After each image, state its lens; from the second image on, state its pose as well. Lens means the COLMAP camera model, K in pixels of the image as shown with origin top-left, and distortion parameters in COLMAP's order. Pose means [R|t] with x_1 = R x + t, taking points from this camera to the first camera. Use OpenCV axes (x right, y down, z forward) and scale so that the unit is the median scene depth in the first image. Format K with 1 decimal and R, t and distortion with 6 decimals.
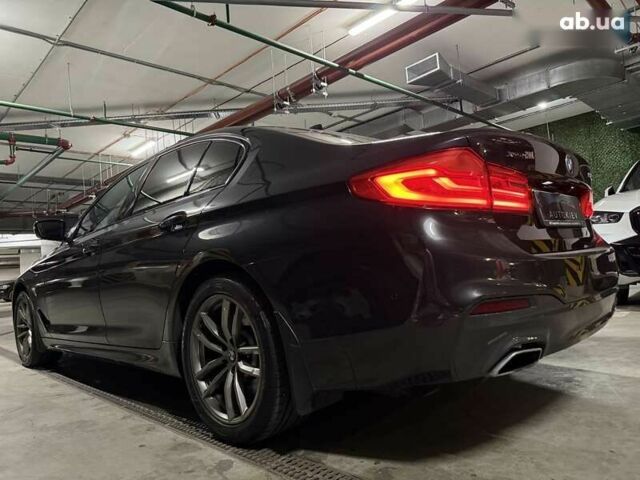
lens RADIAL K [[444.2, 0, 320.0], [0, 444.2, 240.0], [0, 0, 1]] dist [0.008335, 0.000612]
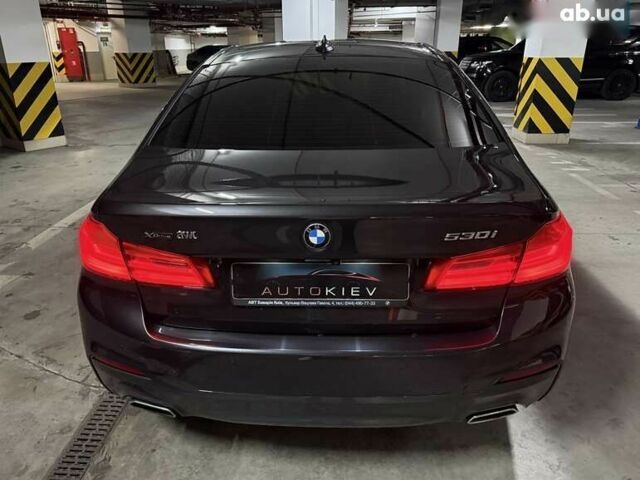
lens RADIAL K [[484.0, 0, 320.0], [0, 484.0, 240.0], [0, 0, 1]] dist [0.006027, 0.002168]
pose [[0.671424, 0.345357, -0.655682, 0.948405], [-0.003822, 0.886375, 0.462952, -0.459486], [0.741064, -0.308330, 0.596453, 0.483916]]
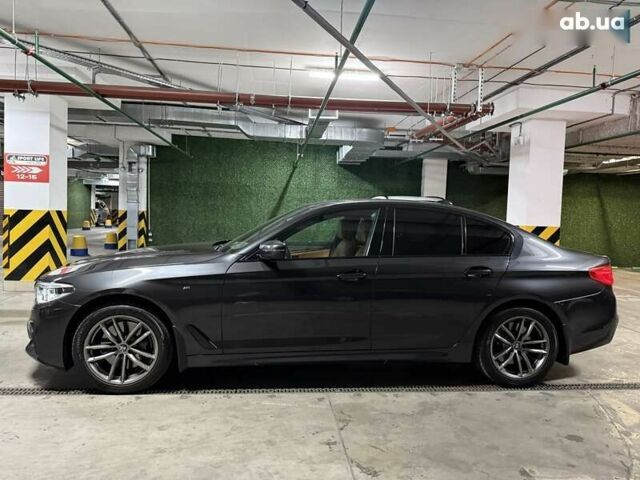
lens RADIAL K [[434.7, 0, 320.0], [0, 434.7, 240.0], [0, 0, 1]] dist [0.009877, 0.001441]
pose [[0.617871, 0.056016, 0.784282, -2.053238], [-0.123268, 0.992026, 0.026259, -0.128466], [-0.776557, -0.112902, 0.619849, 0.482811]]
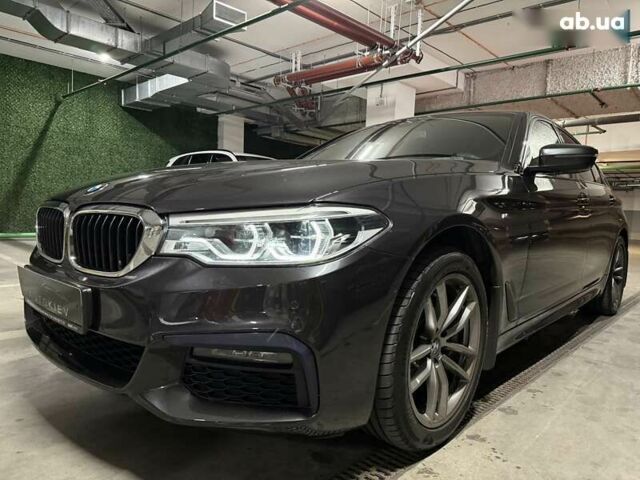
lens RADIAL K [[444.2, 0, 320.0], [0, 444.2, 240.0], [0, 0, 1]] dist [0.008335, 0.000612]
pose [[-0.029187, 0.007182, 0.999548, -1.982654], [-0.092461, 0.995668, -0.009854, 0.227572], [-0.995288, -0.092707, -0.028396, 2.165529]]
